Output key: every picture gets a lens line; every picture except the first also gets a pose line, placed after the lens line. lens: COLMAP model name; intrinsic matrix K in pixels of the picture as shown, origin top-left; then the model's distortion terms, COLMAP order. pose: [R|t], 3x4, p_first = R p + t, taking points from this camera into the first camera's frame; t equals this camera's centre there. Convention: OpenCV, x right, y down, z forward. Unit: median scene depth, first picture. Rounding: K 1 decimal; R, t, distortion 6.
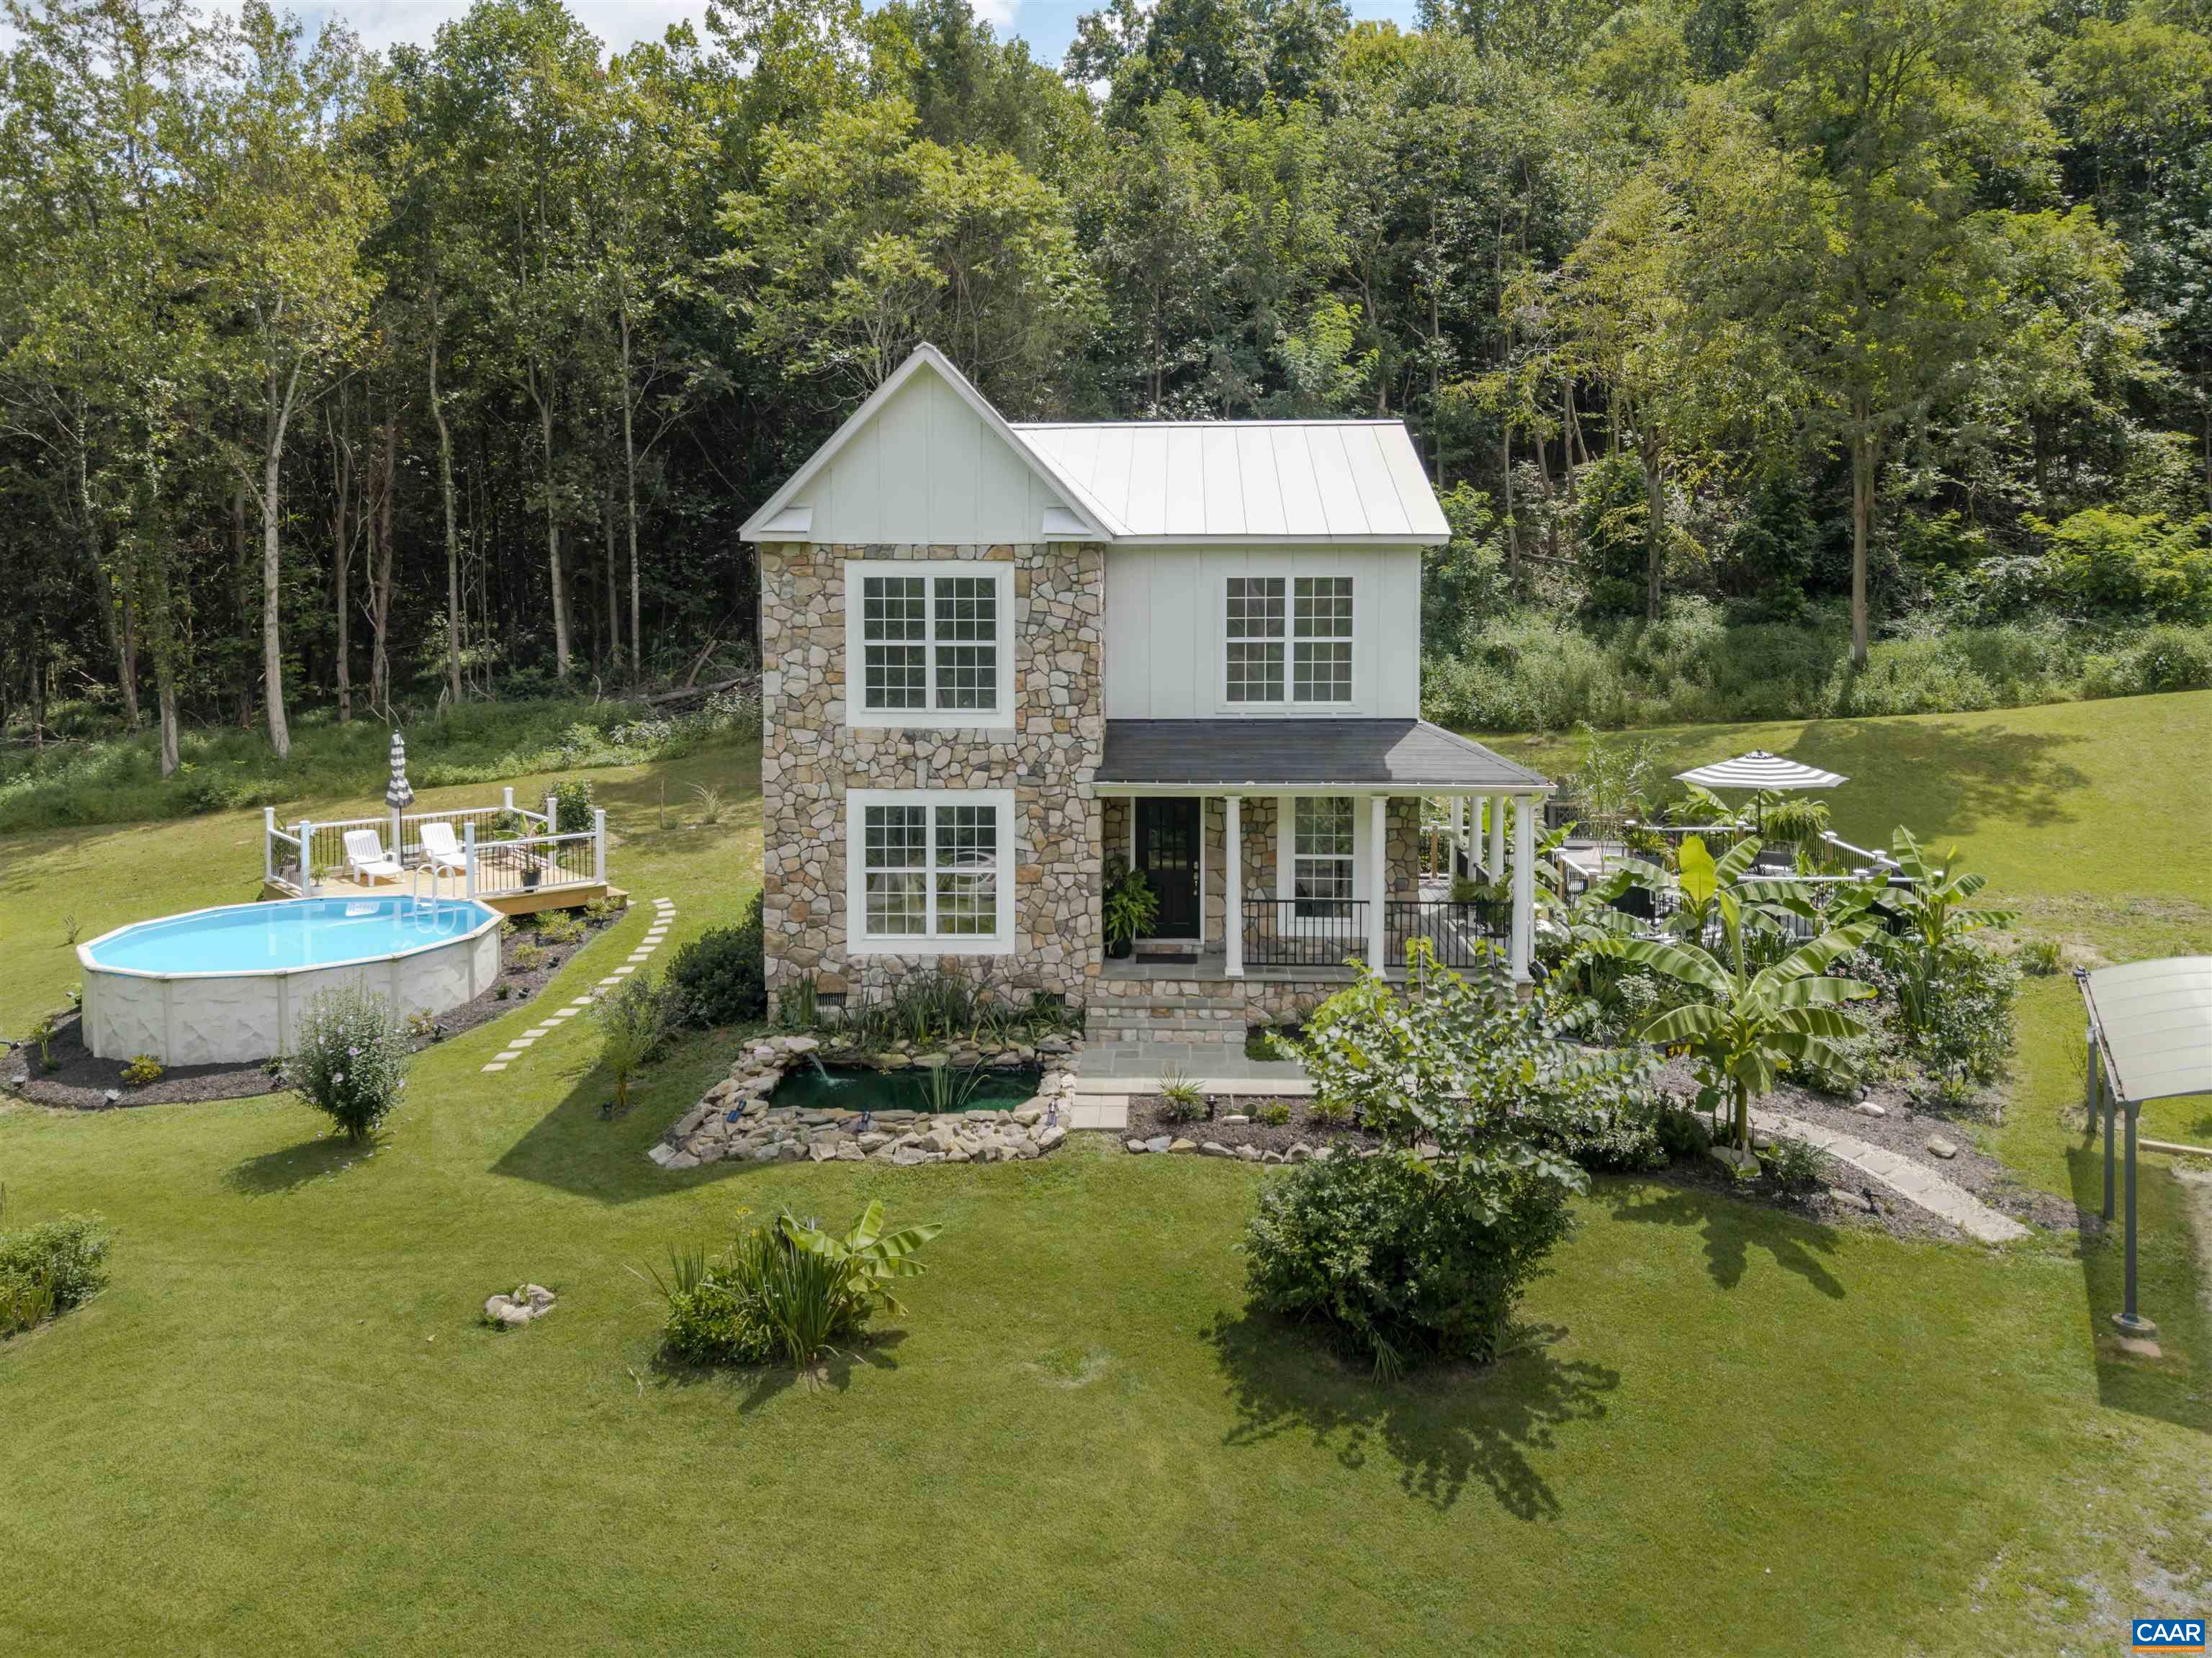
lens RADIAL K [[1570.5, 0, 1136.3], [0, 1570.5, 649.2], [0, 0, 1]] dist [0.012423, -0.008585]
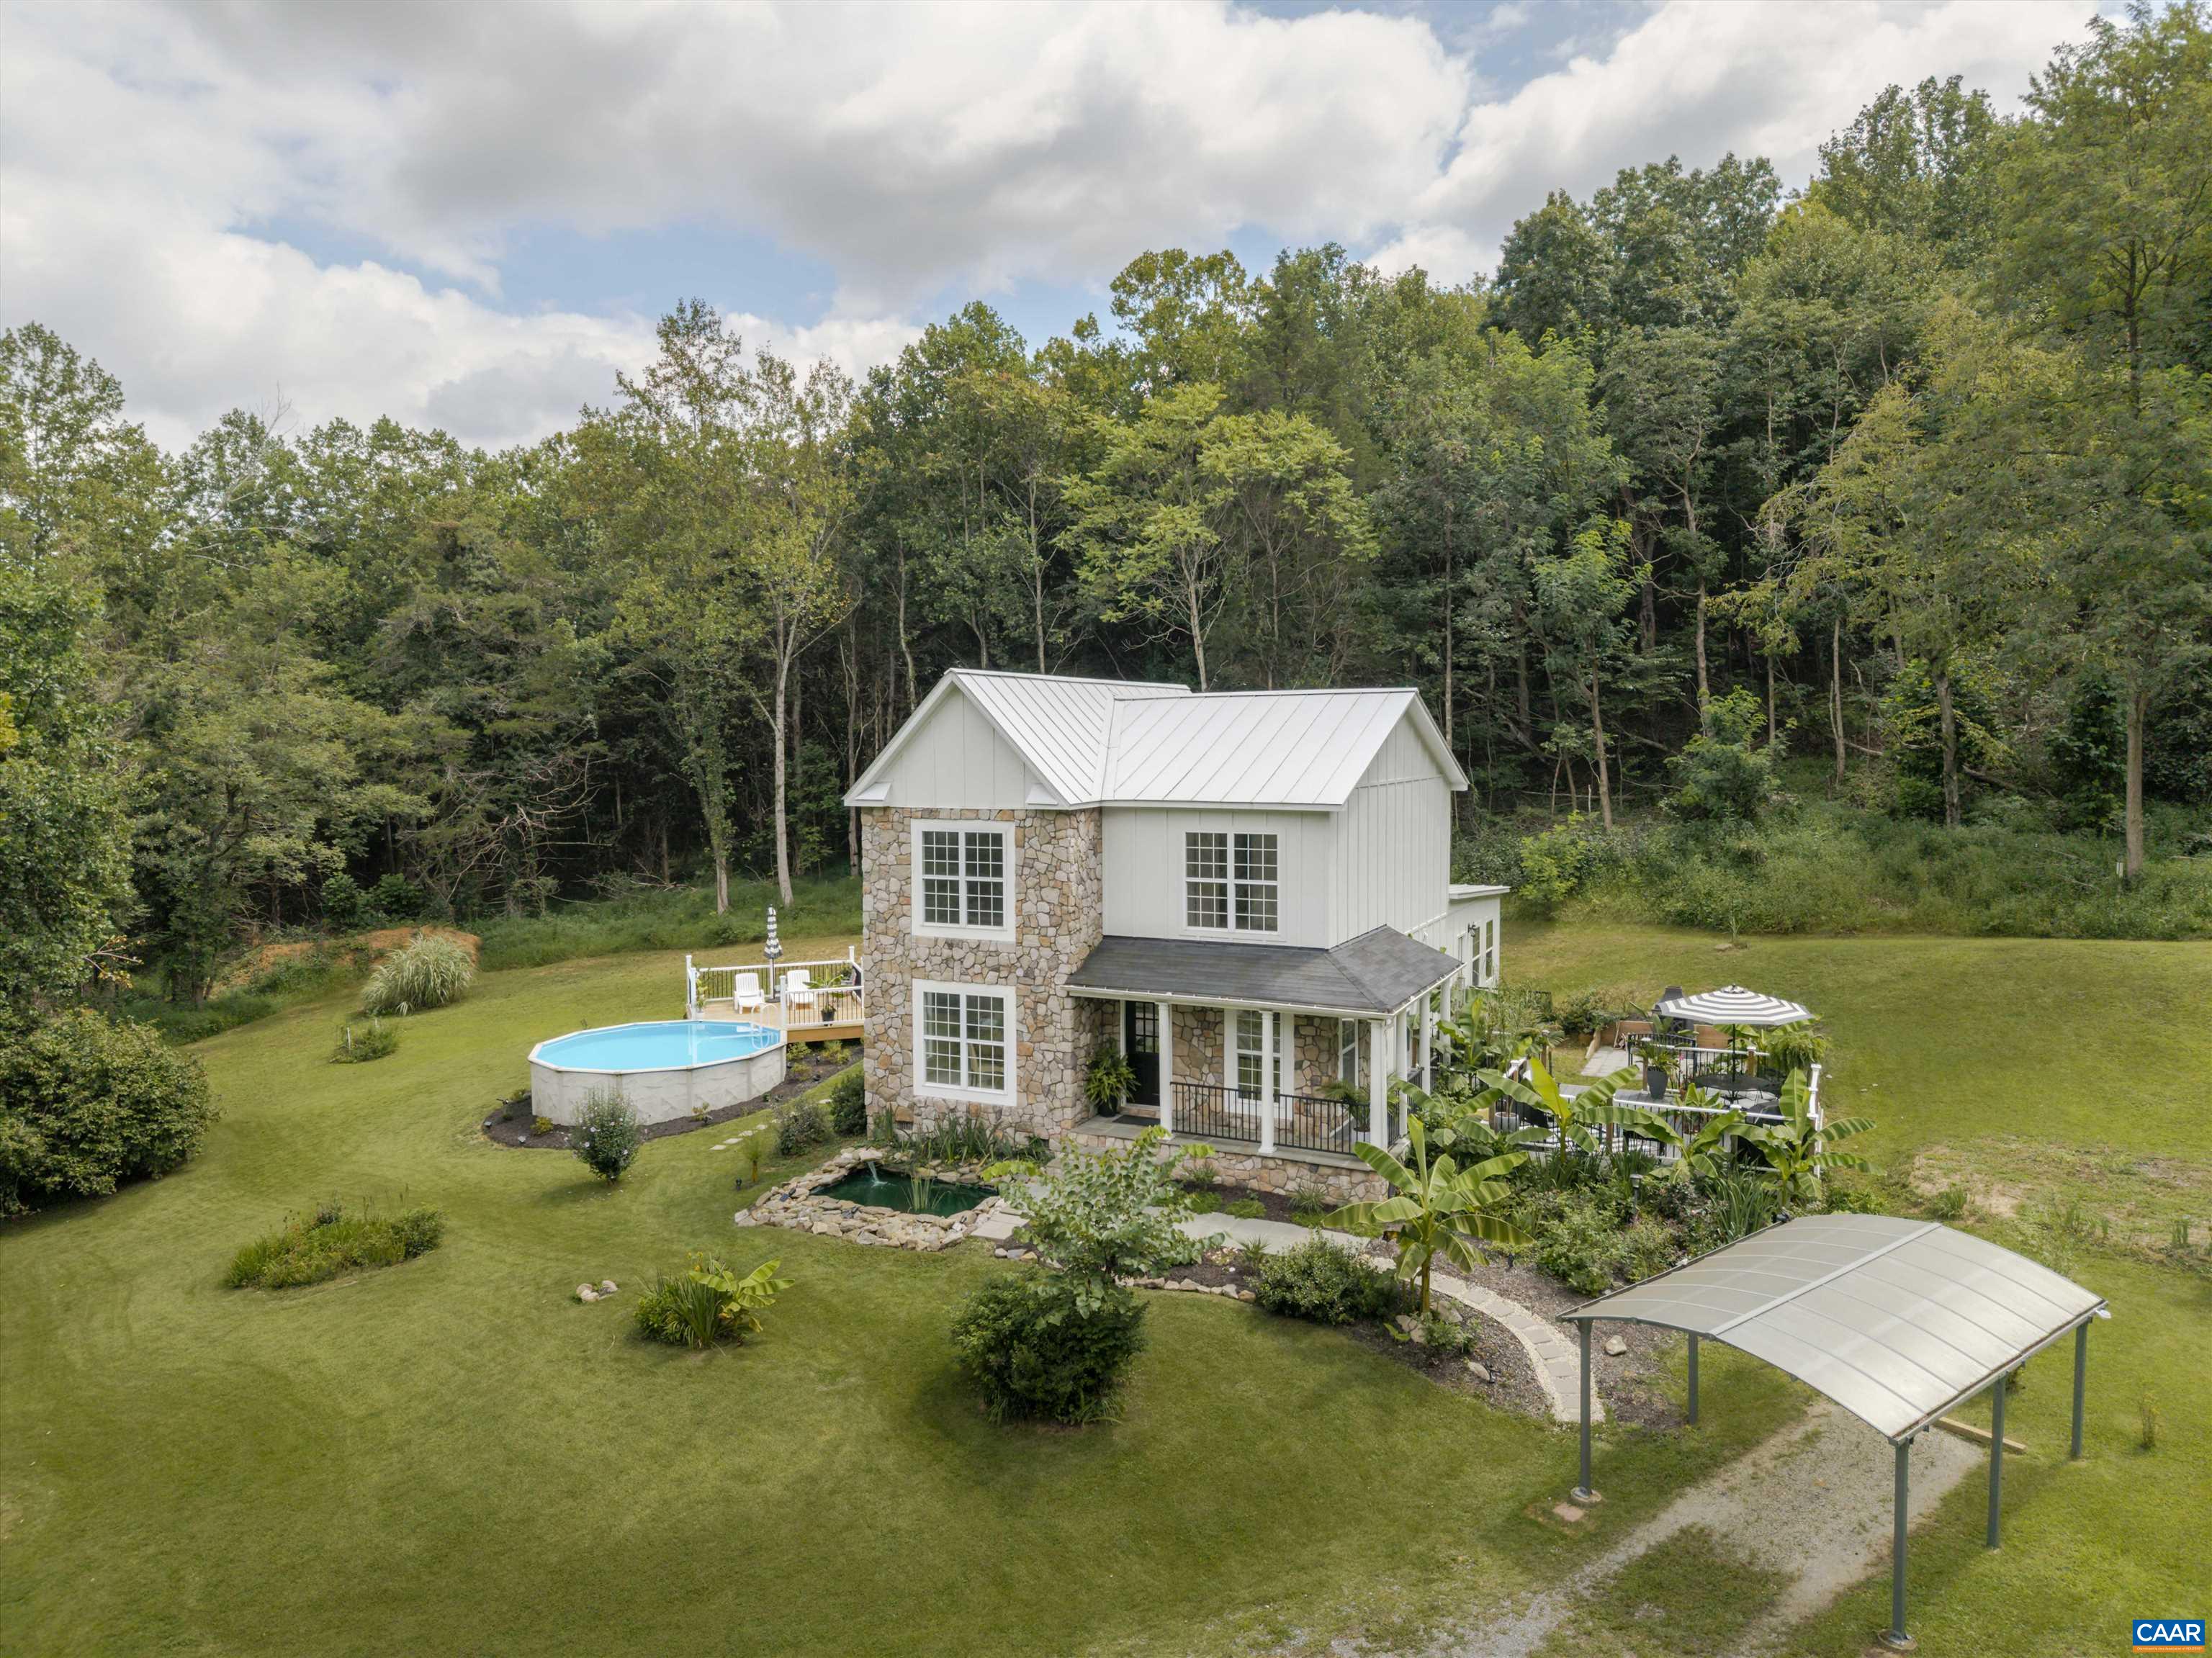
lens RADIAL K [[1508.5, 0, 1126.6], [0, 1508.5, 815.2], [0, 0, 1]] dist [0.032197, -0.036365]
pose [[0.911638, 0.017557, -0.410618, 0.544973], [-0.008343, 0.999672, 0.024220, -0.092663], [0.410909, -0.018654, 0.911486, -0.157290]]
